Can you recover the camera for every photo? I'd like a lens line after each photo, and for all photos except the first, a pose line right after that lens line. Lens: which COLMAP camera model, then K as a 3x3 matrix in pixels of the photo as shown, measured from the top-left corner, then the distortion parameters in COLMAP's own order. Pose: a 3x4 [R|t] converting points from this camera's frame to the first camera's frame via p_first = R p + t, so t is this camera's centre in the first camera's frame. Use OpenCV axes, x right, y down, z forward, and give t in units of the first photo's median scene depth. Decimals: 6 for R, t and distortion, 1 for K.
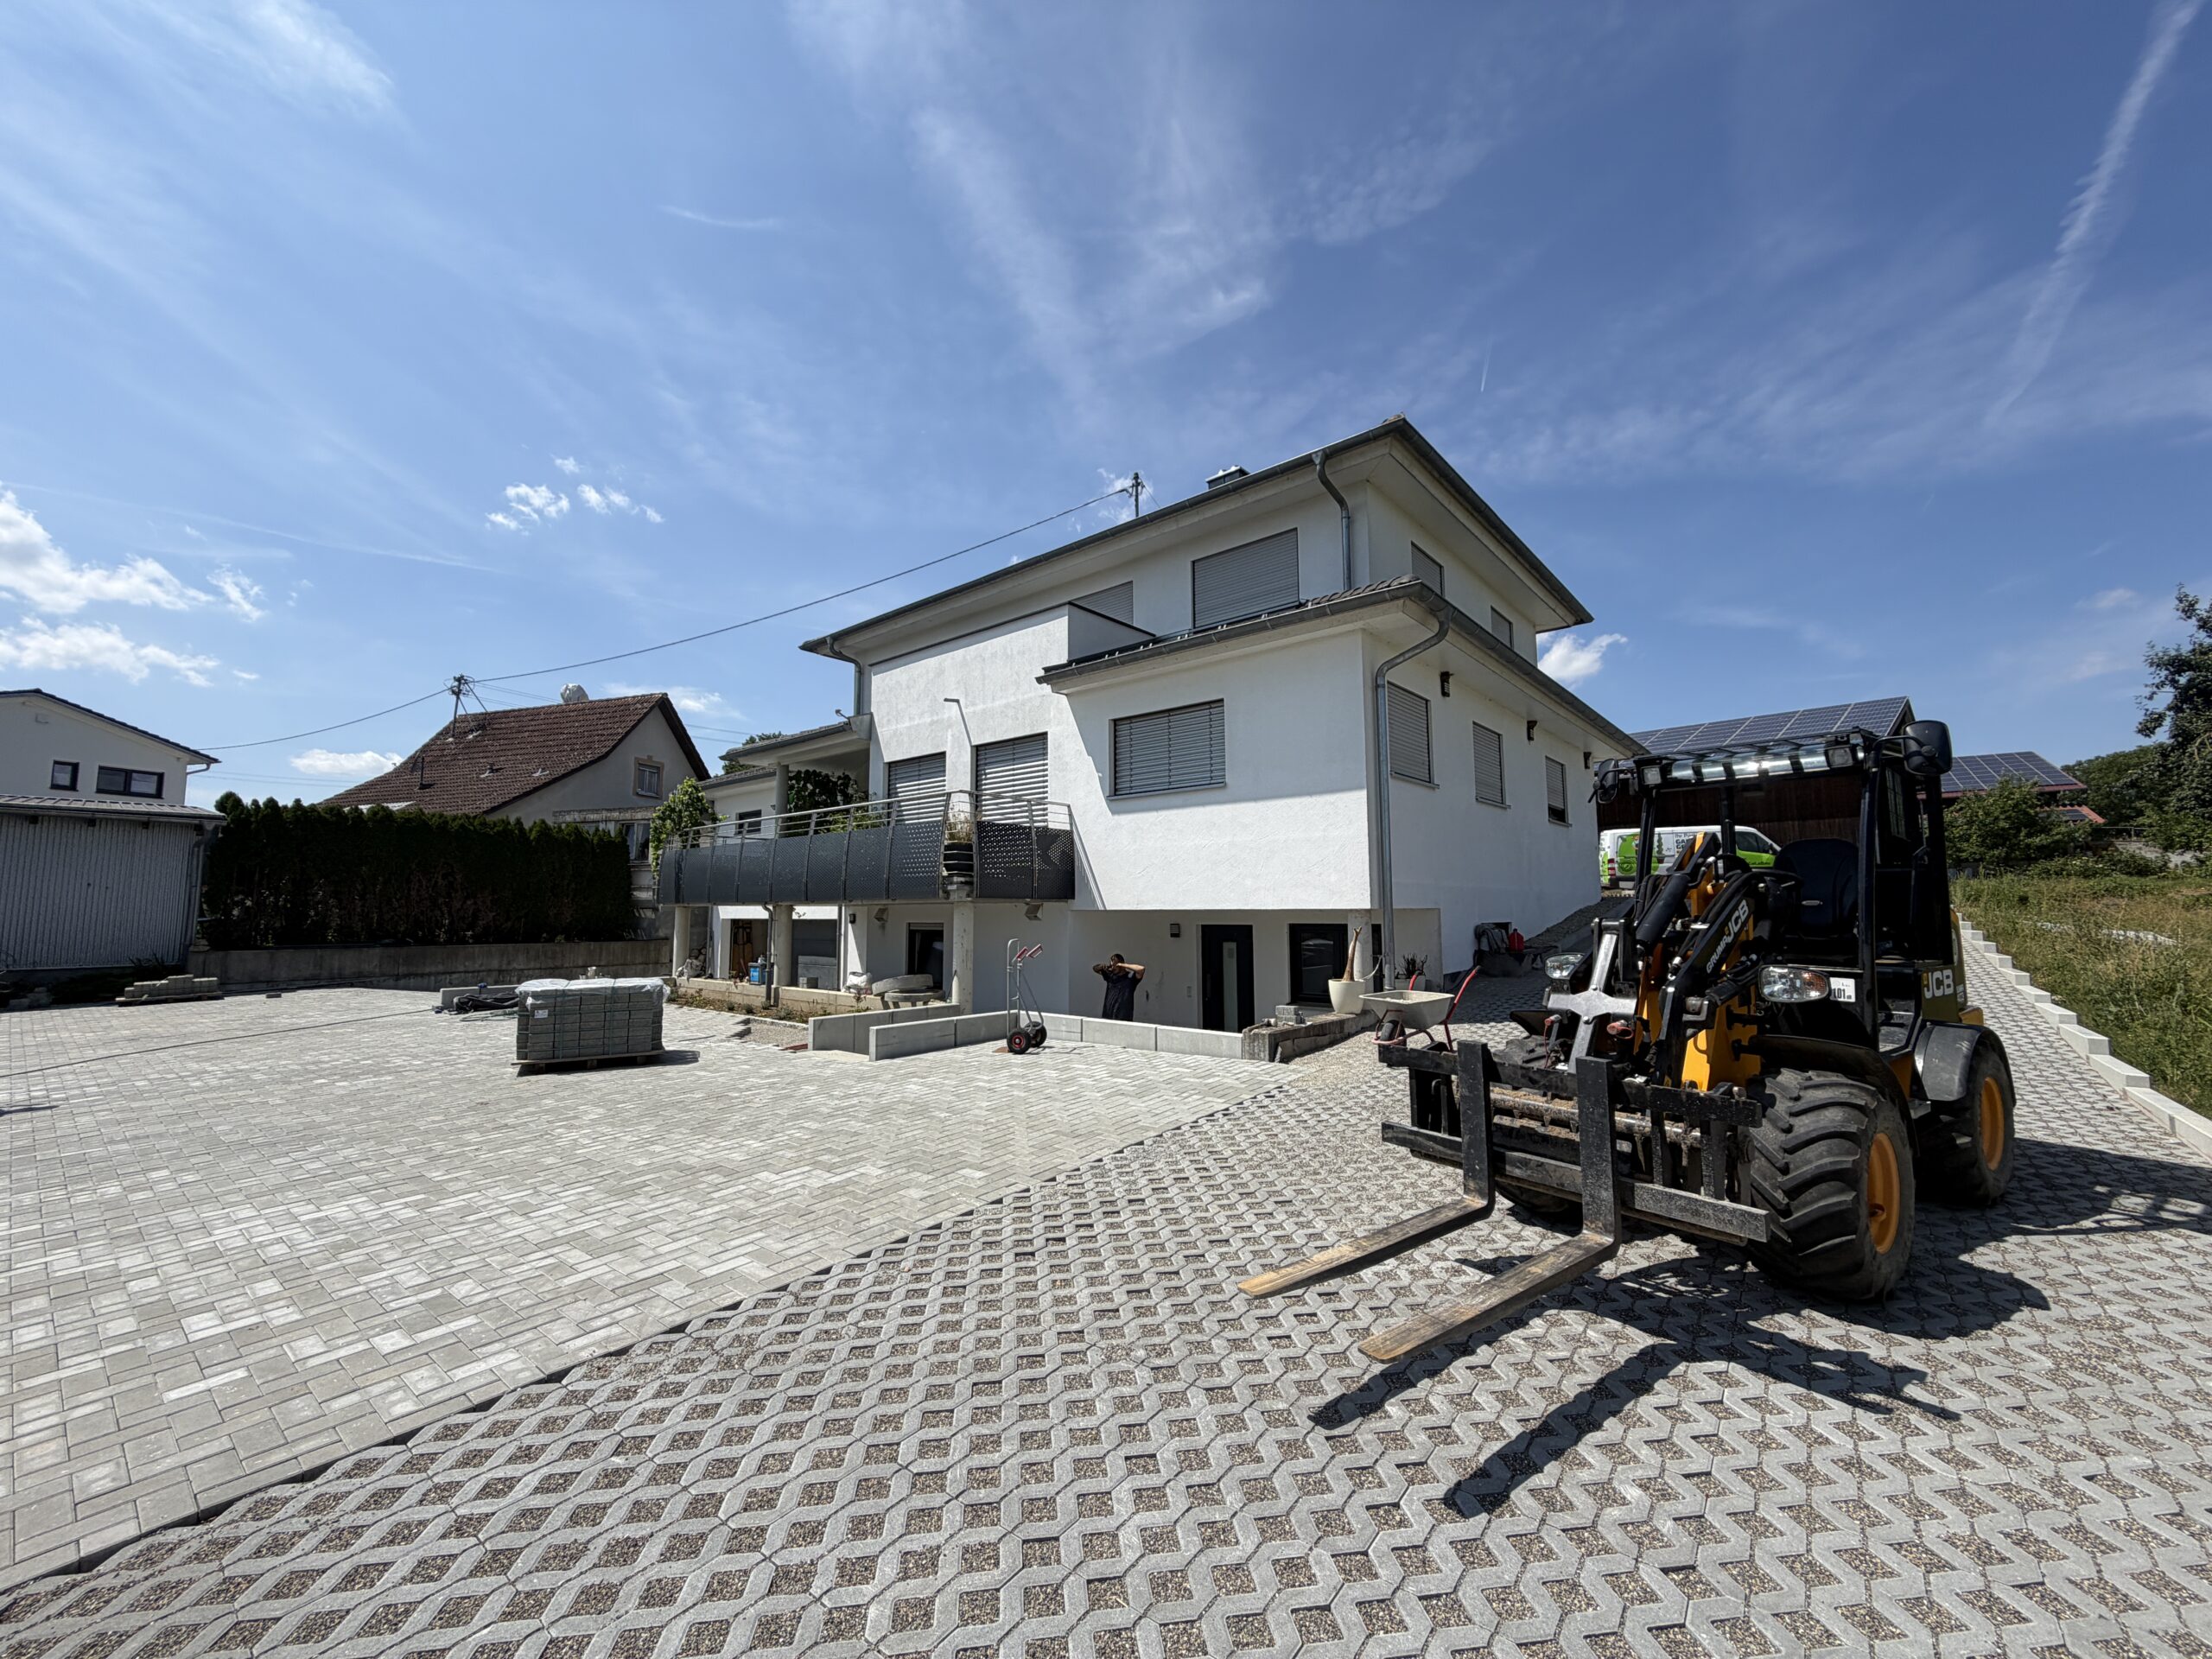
lens RADIAL K [[865.0, 0, 1098.1], [0, 865.0, 834.5], [0, 0, 1]] dist [-0.004371, 0.000017]
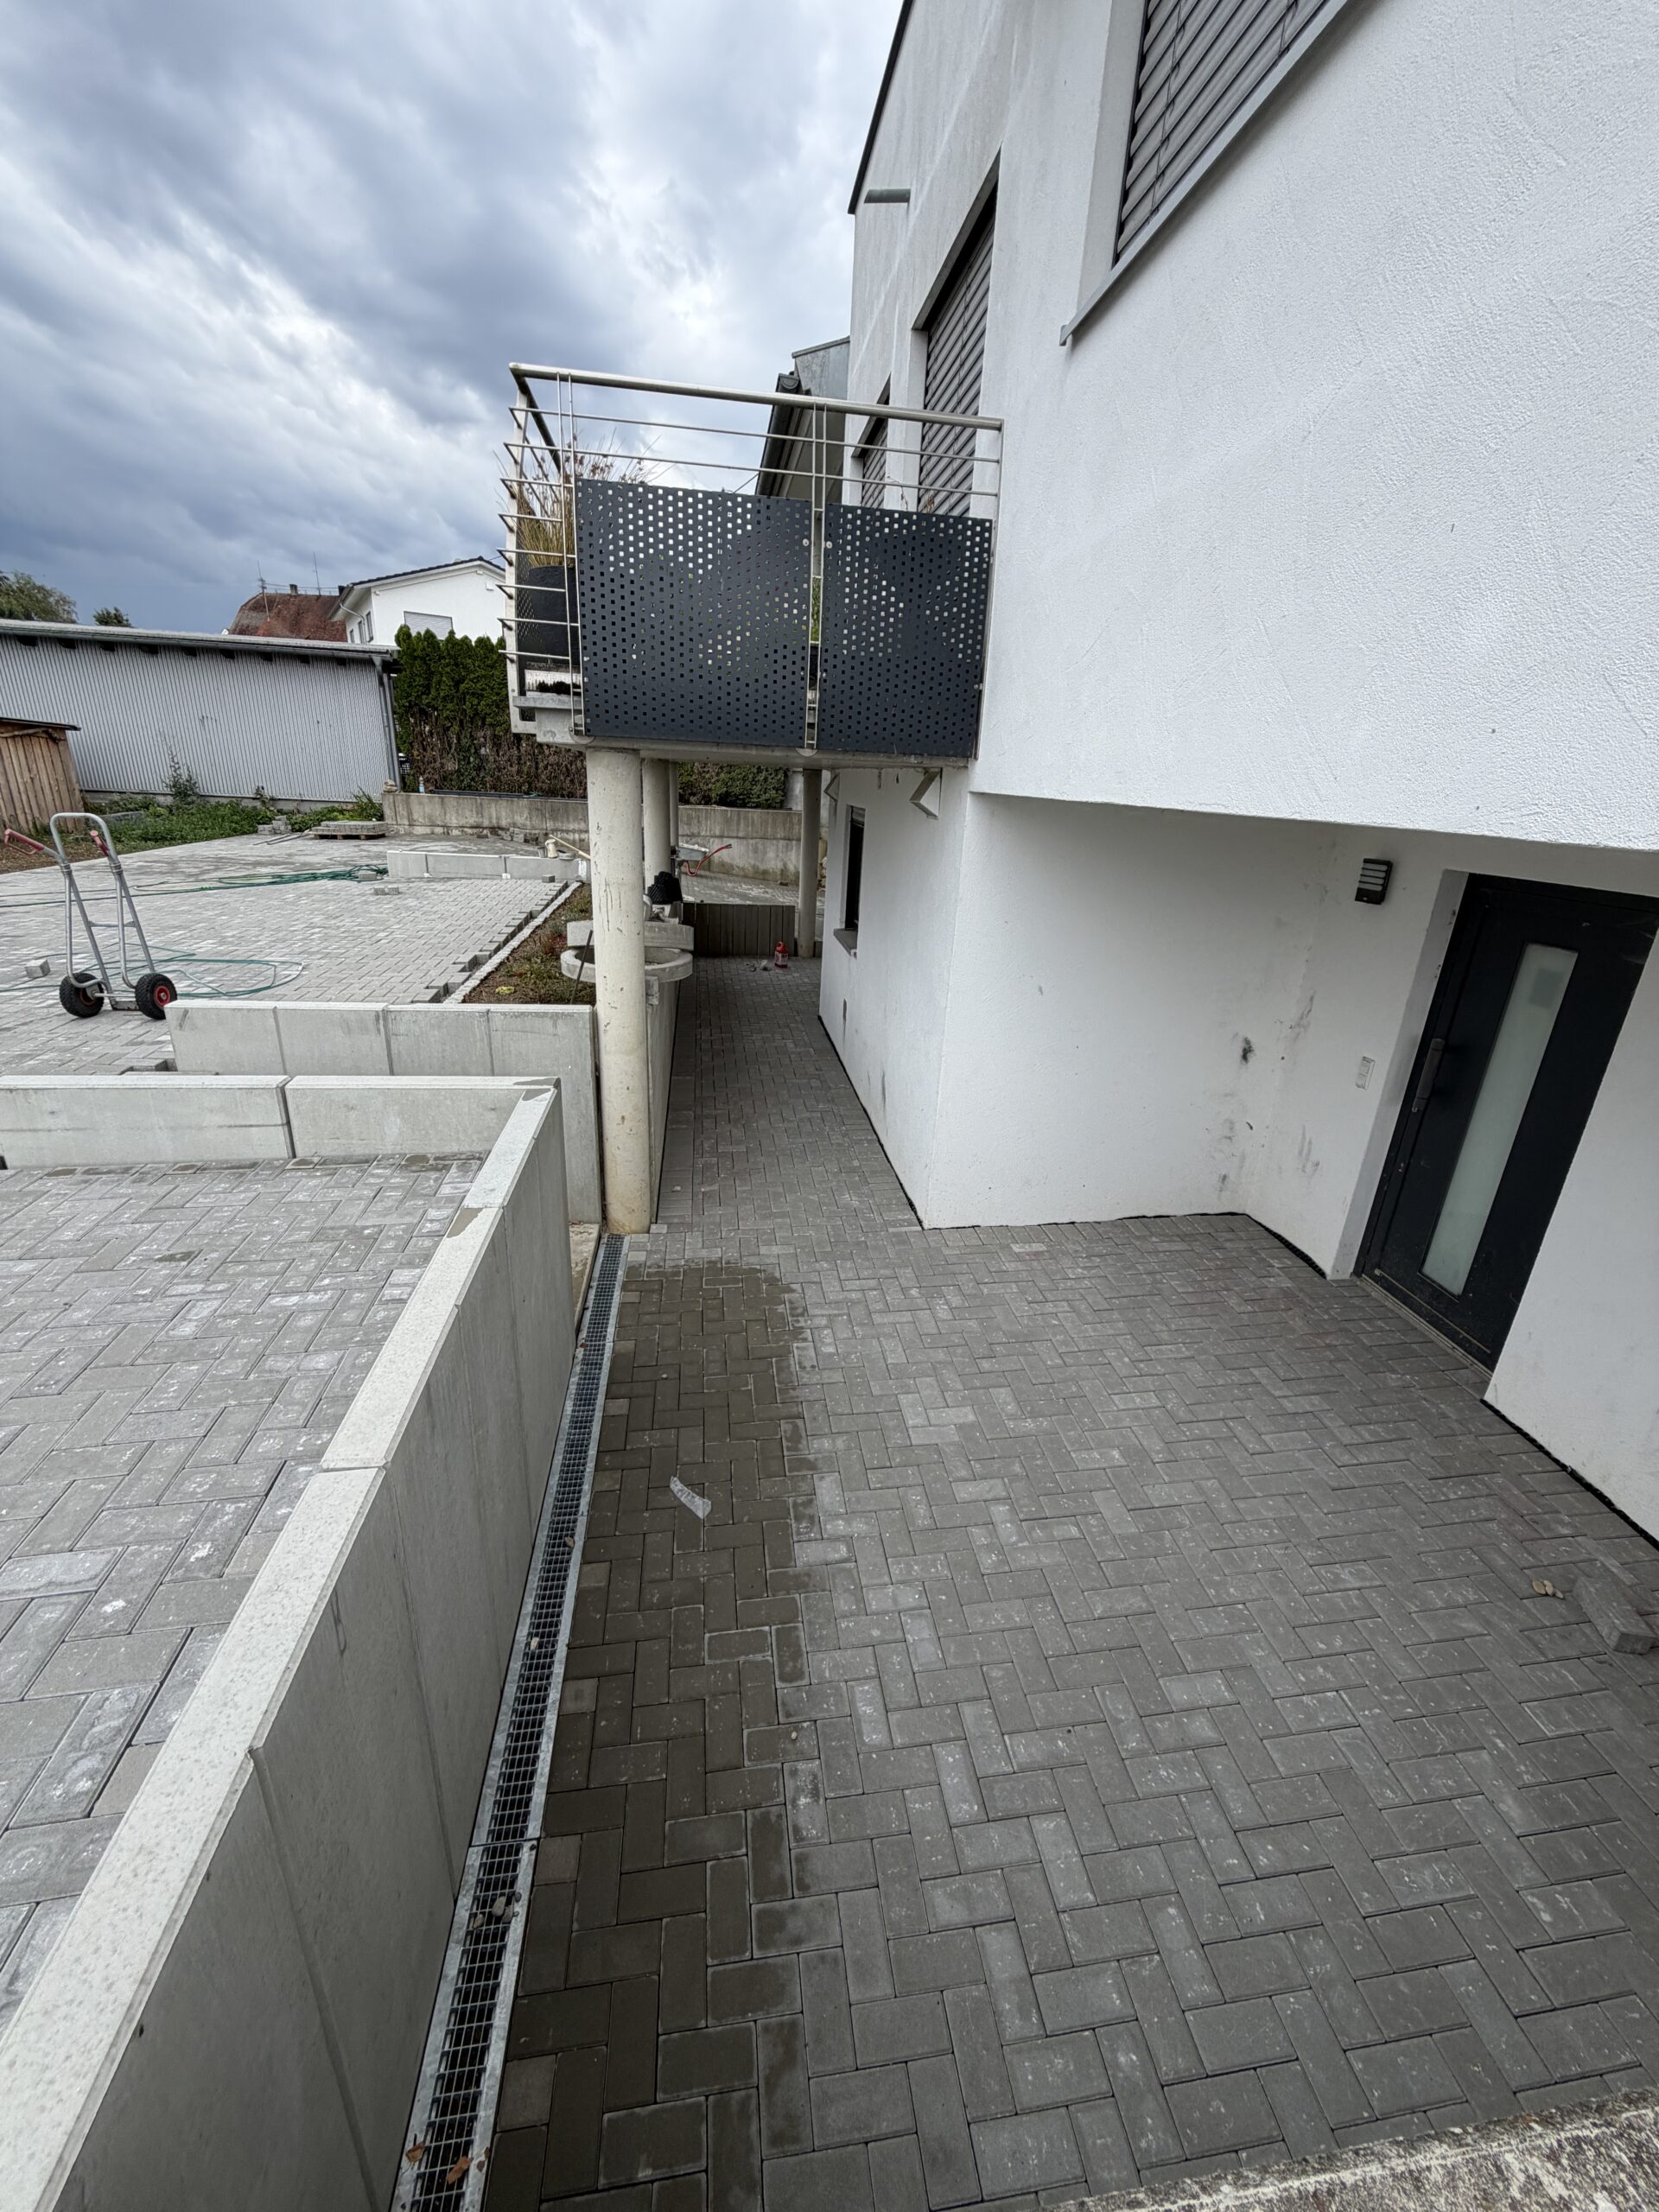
lens RADIAL K [[865.0, 0, 829.5], [0, 865.0, 1106.0], [0, 0, 1]] dist [-0.004371, 0.000017]
pose [[0.757729, 0.270340, -0.593938, 0.129031], [0.007365, 0.906553, 0.422028, 0.044577], [0.652528, -0.324157, 0.684931, 0.546204]]
